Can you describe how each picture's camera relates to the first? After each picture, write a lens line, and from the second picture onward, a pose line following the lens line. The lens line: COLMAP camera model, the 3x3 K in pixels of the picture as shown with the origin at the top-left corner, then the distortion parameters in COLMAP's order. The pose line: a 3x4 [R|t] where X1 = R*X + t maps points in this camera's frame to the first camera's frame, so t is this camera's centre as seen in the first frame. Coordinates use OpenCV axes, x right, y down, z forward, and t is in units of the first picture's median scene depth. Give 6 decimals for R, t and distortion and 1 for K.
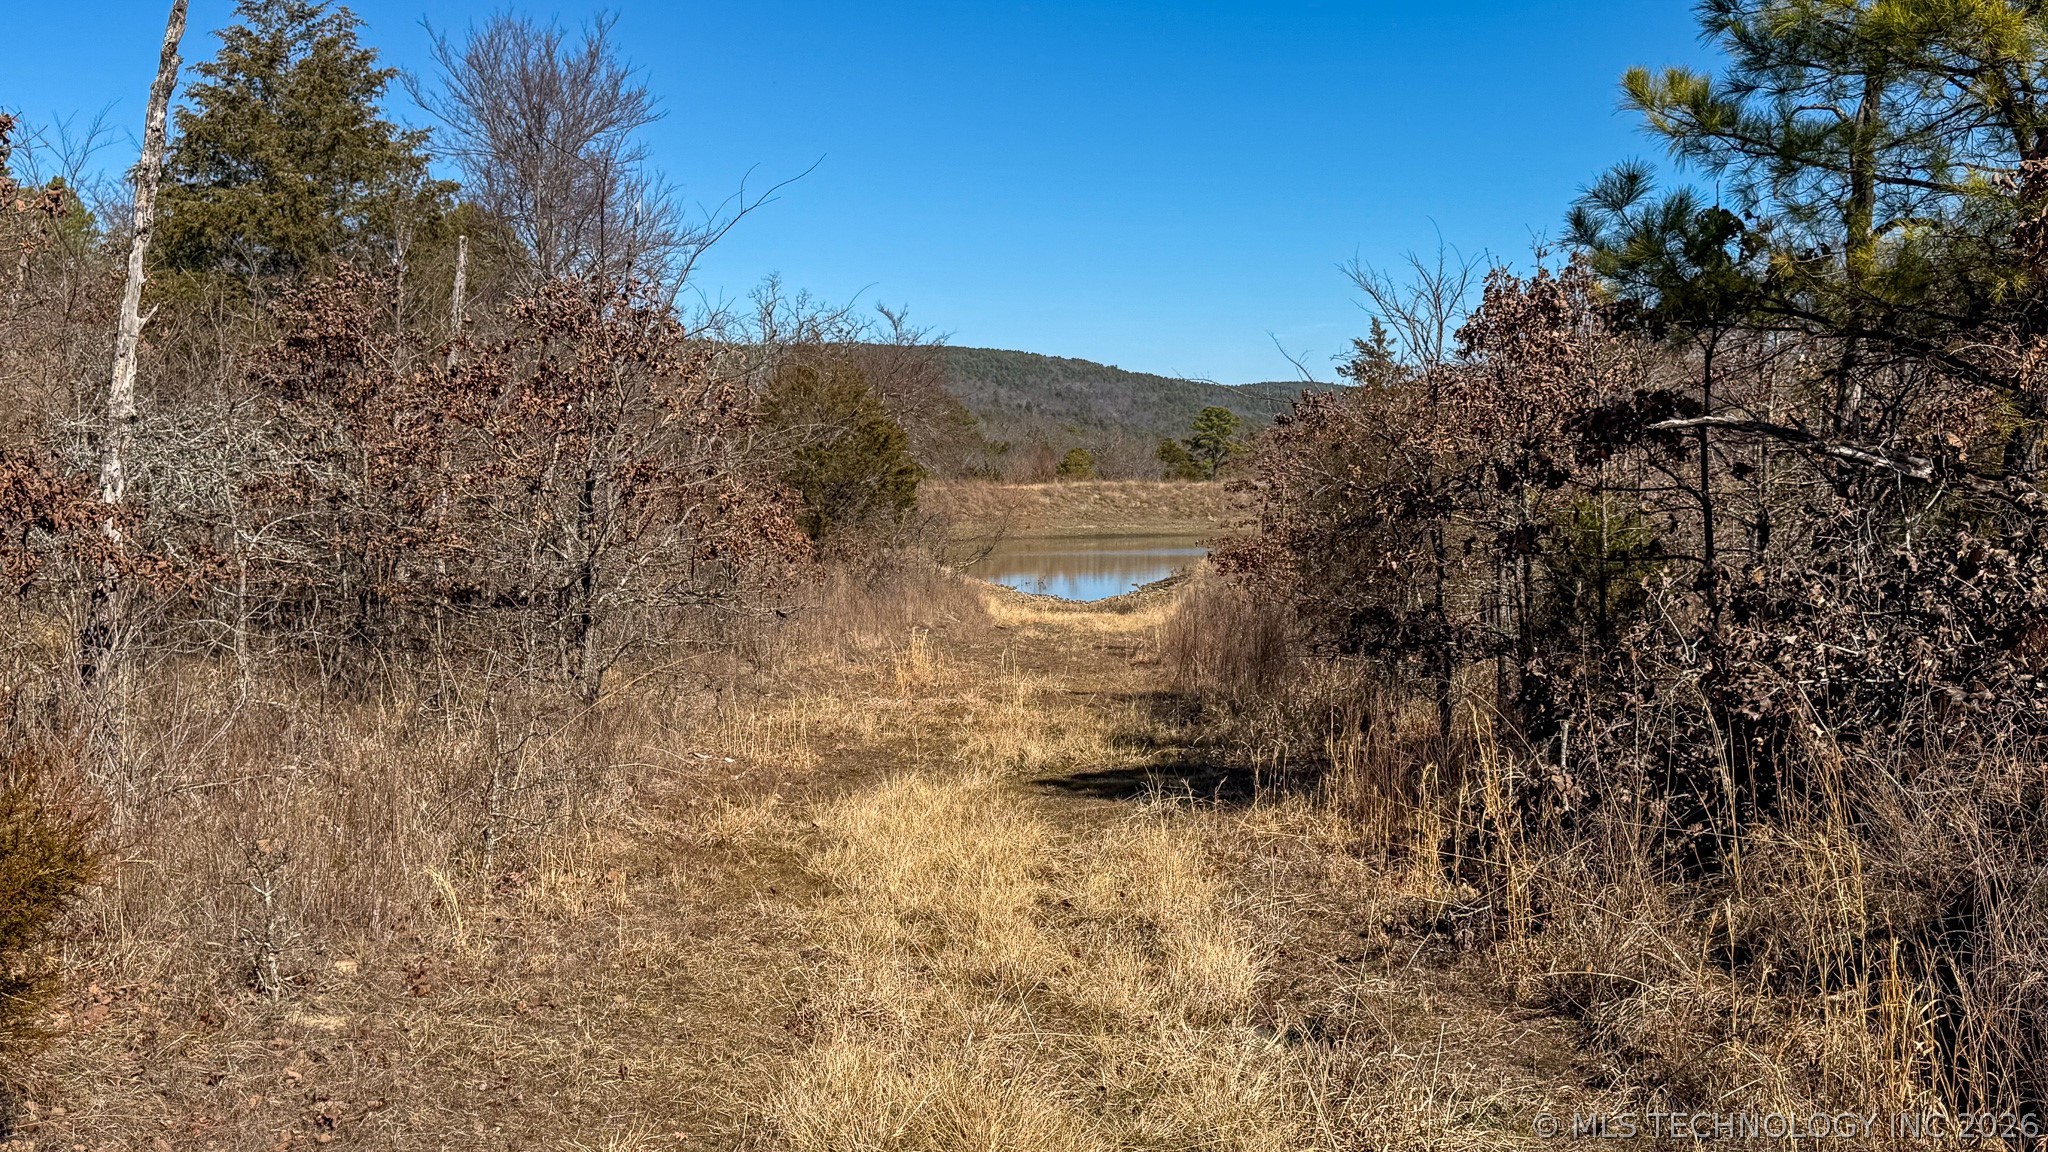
lens RADIAL K [[2175.8, 0, 1024.0], [0, 2175.8, 573.7], [0, 0, 1]] dist [-0.000358, 0.000000]
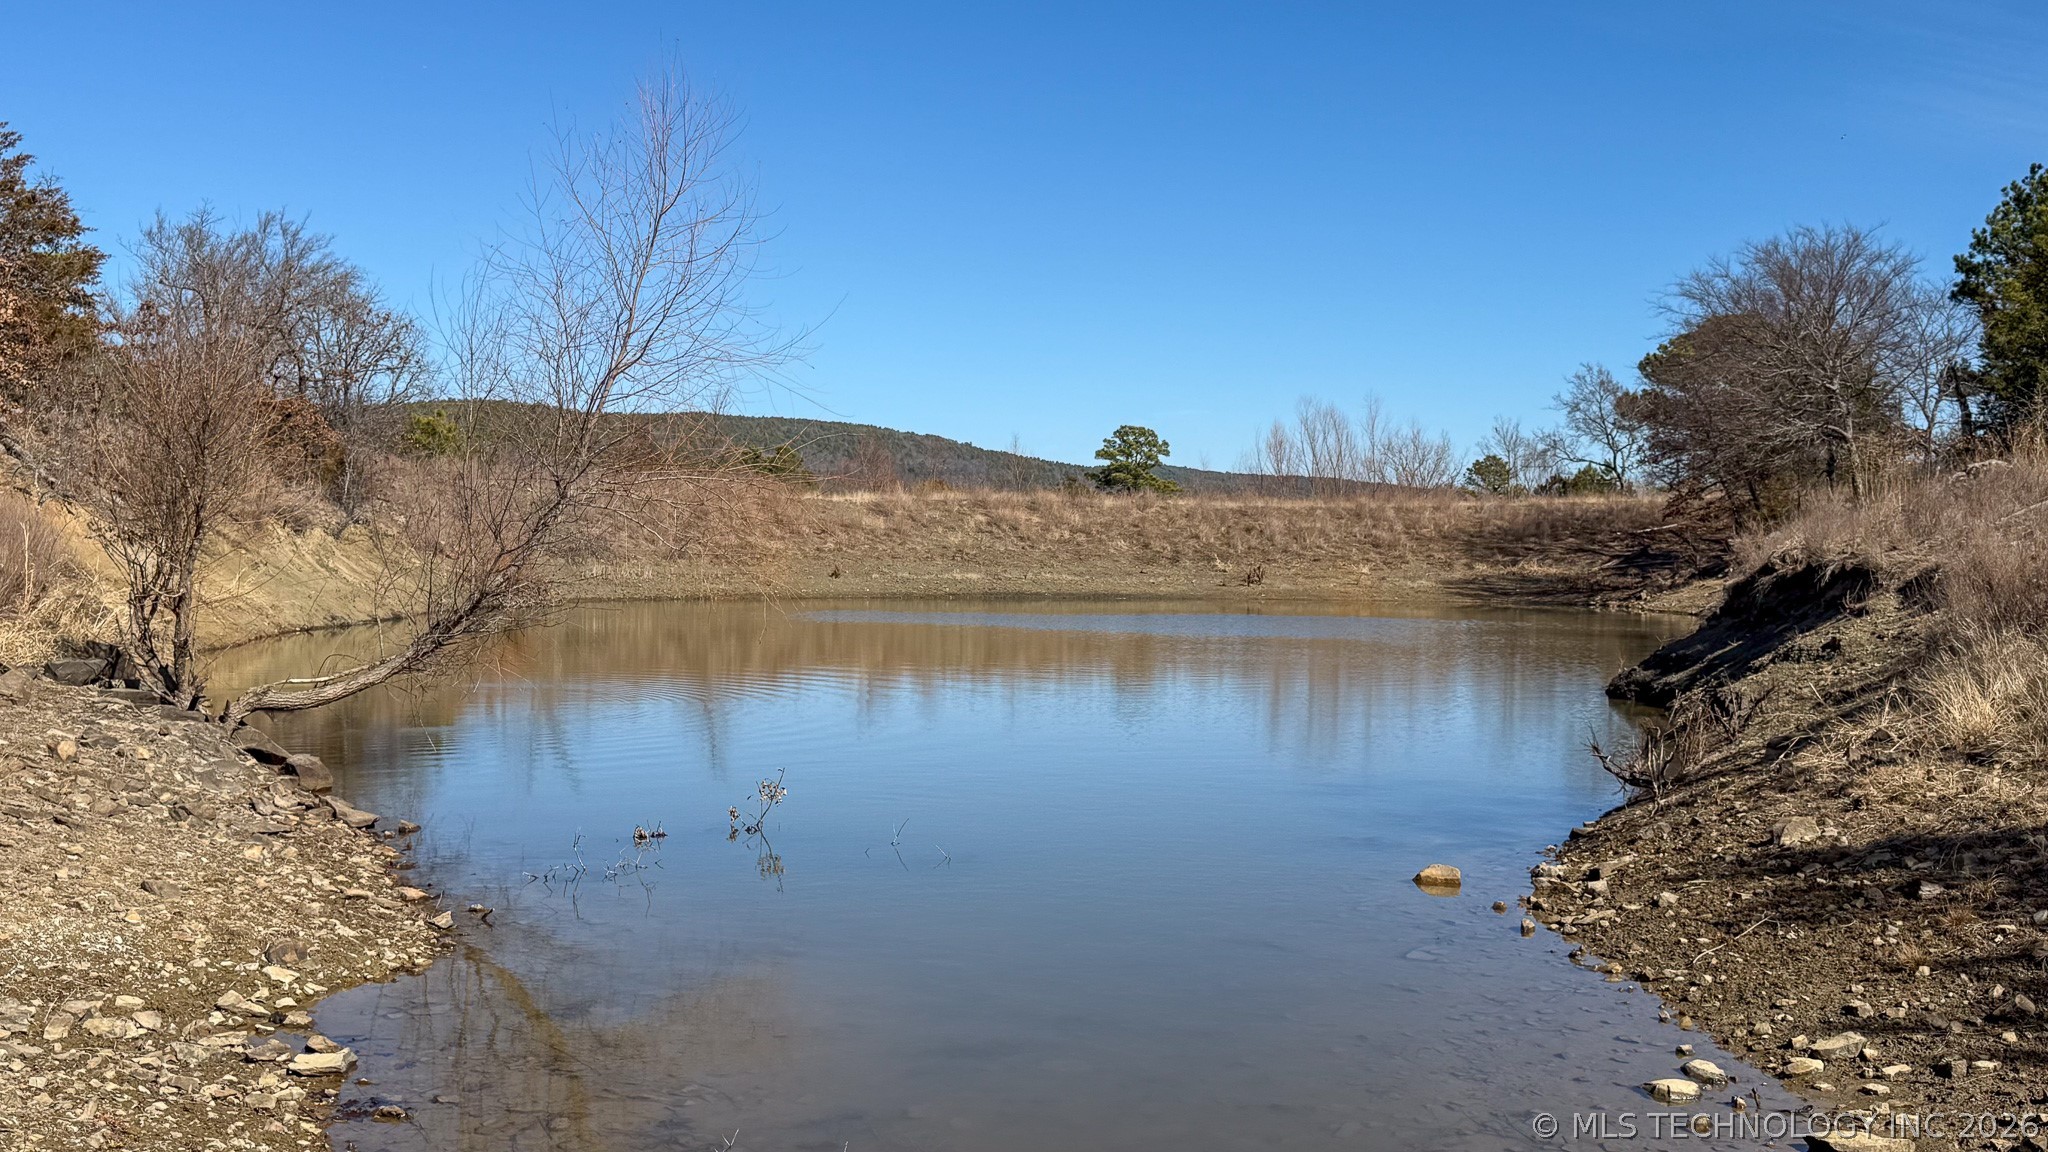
lens RADIAL K [[2175.8, 0, 1024.0], [0, 2175.8, 579.0], [0, 0, 1]] dist [-0.000358, 0.000000]
pose [[0.997526, 0.016851, 0.068242, 0.009697], [-0.014499, 0.999289, -0.034813, -0.004786], [-0.068780, 0.033737, 0.997061, 0.506371]]
